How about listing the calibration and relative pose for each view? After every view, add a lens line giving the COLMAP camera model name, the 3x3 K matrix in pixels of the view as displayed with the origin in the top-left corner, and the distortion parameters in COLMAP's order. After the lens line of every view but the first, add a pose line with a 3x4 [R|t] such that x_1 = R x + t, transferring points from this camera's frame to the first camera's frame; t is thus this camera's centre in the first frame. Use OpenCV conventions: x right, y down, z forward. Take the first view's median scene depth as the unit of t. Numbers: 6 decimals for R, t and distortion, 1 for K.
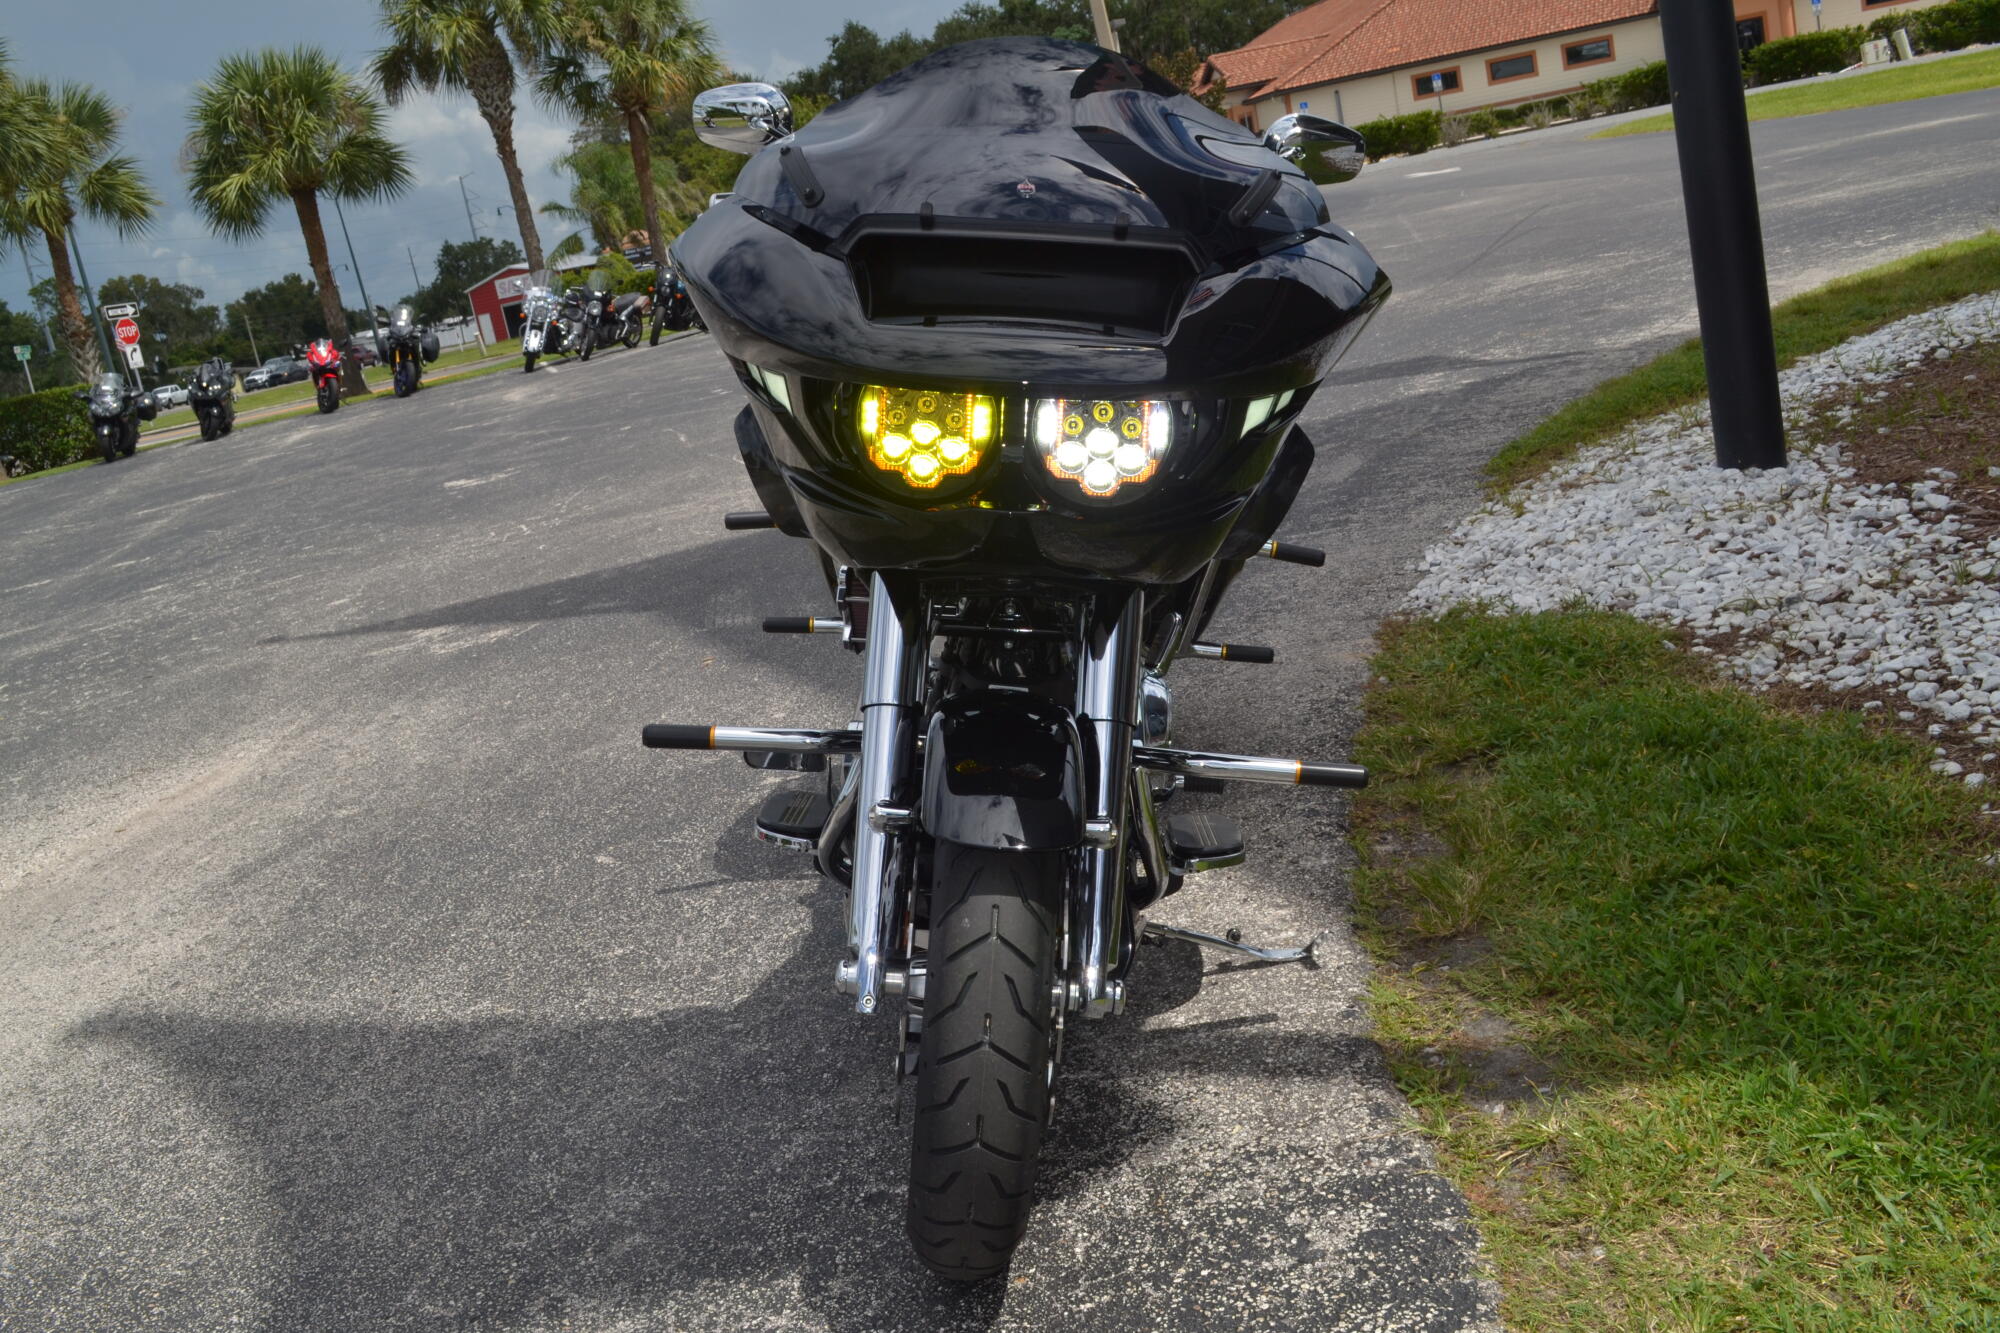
lens RADIAL K [[1861.0, 0, 988.2], [0, 1861.0, 669.3], [0, 0, 1]] dist [-0.085012, 0.020471]
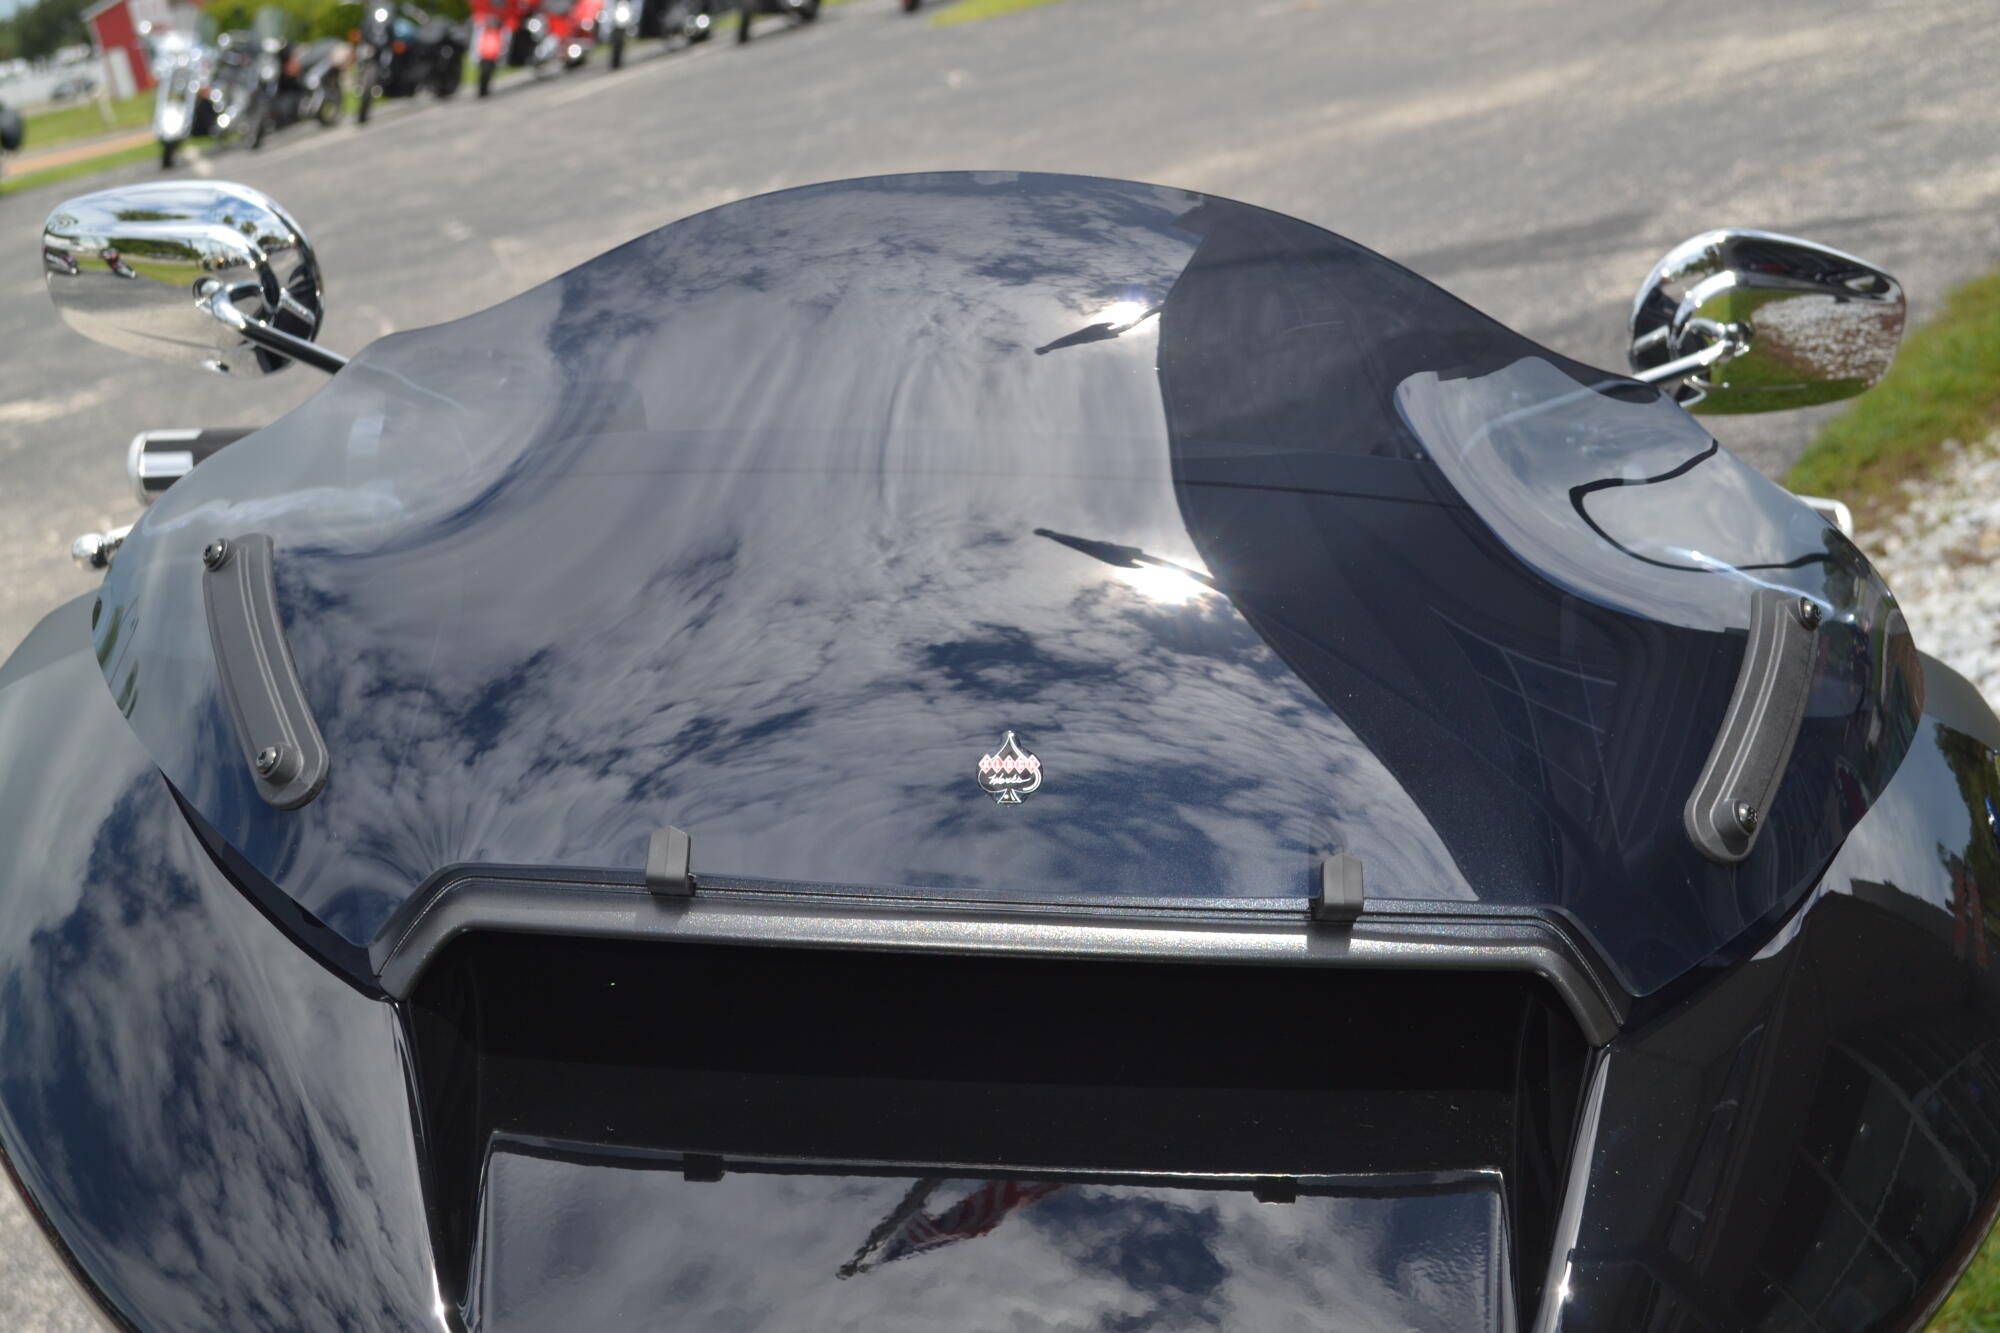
lens RADIAL K [[2739.8, 0, 1000.0], [0, 2739.8, 666.5], [0, 0, 1]] dist [-0.031876, -0.065765]
pose [[0.999081, -0.022057, 0.036740, 0.002166], [0.020536, 0.998937, 0.041269, -0.179197], [-0.037611, -0.040476, 0.998472, 0.345853]]
